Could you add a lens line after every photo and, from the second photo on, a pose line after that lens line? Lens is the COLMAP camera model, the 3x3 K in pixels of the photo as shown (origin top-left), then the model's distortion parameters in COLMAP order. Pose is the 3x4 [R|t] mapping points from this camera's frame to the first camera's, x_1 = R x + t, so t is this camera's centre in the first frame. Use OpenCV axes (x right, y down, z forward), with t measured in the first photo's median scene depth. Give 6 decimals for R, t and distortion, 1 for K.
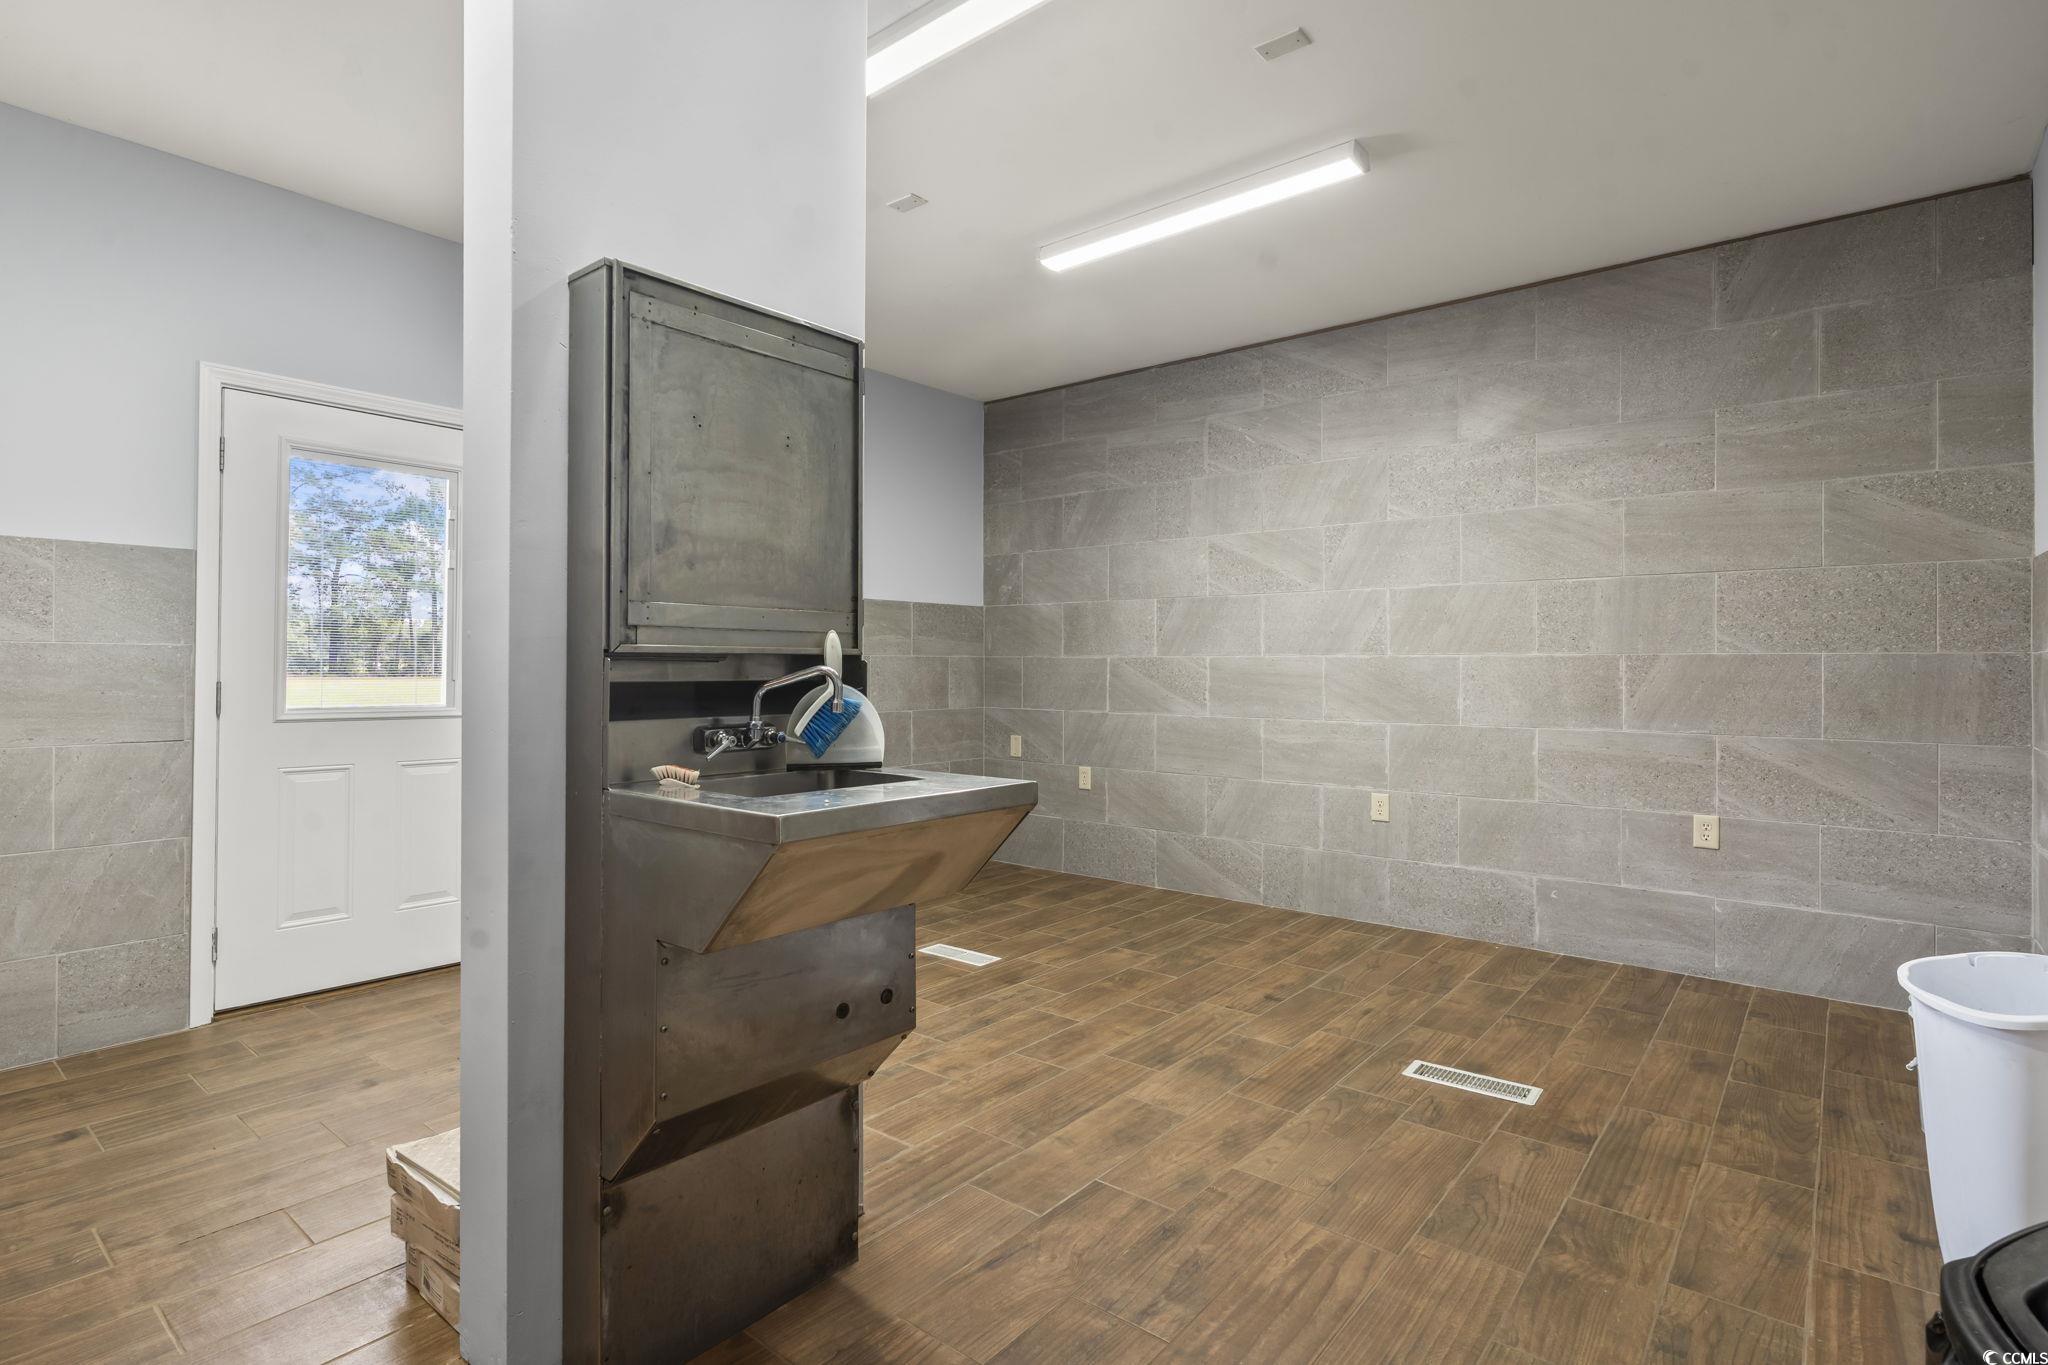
lens RADIAL K [[1002.2, 0, 1022.2], [0, 1002.2, 666.7], [0, 0, 1]] dist [0.001088, 0.000656]
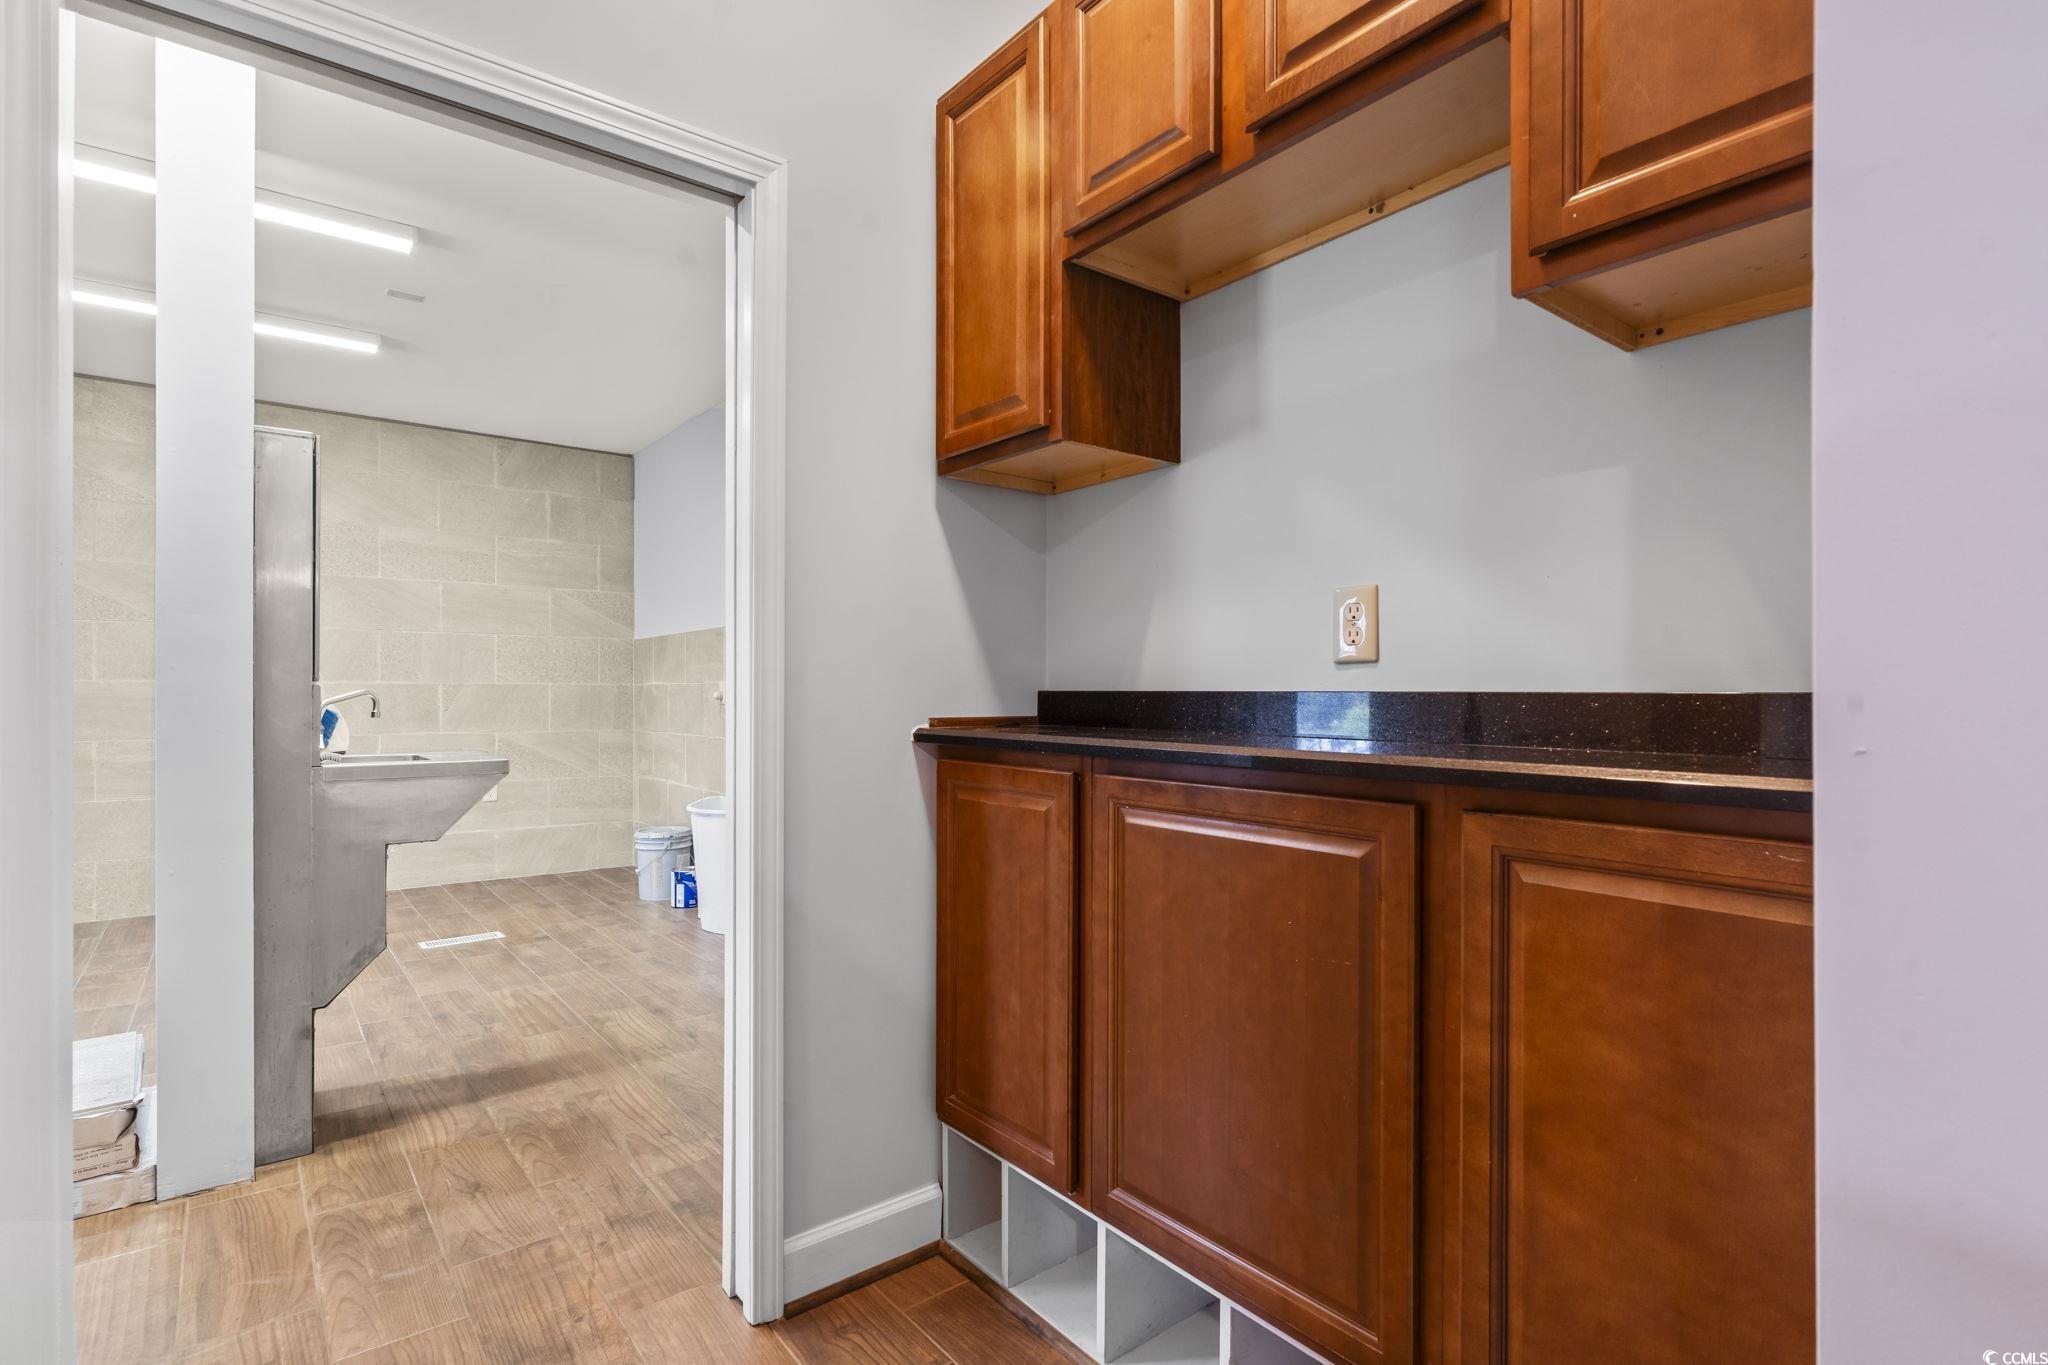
lens RADIAL K [[1002.2, 0, 1022.2], [0, 1002.2, 666.7], [0, 0, 1]] dist [0.001088, 0.000656]
pose [[0.201629, 0.024226, 0.979162, -0.871122], [-0.001489, 0.999700, -0.024428, -0.001102], [-0.979461, 0.003468, 0.201605, -0.215889]]
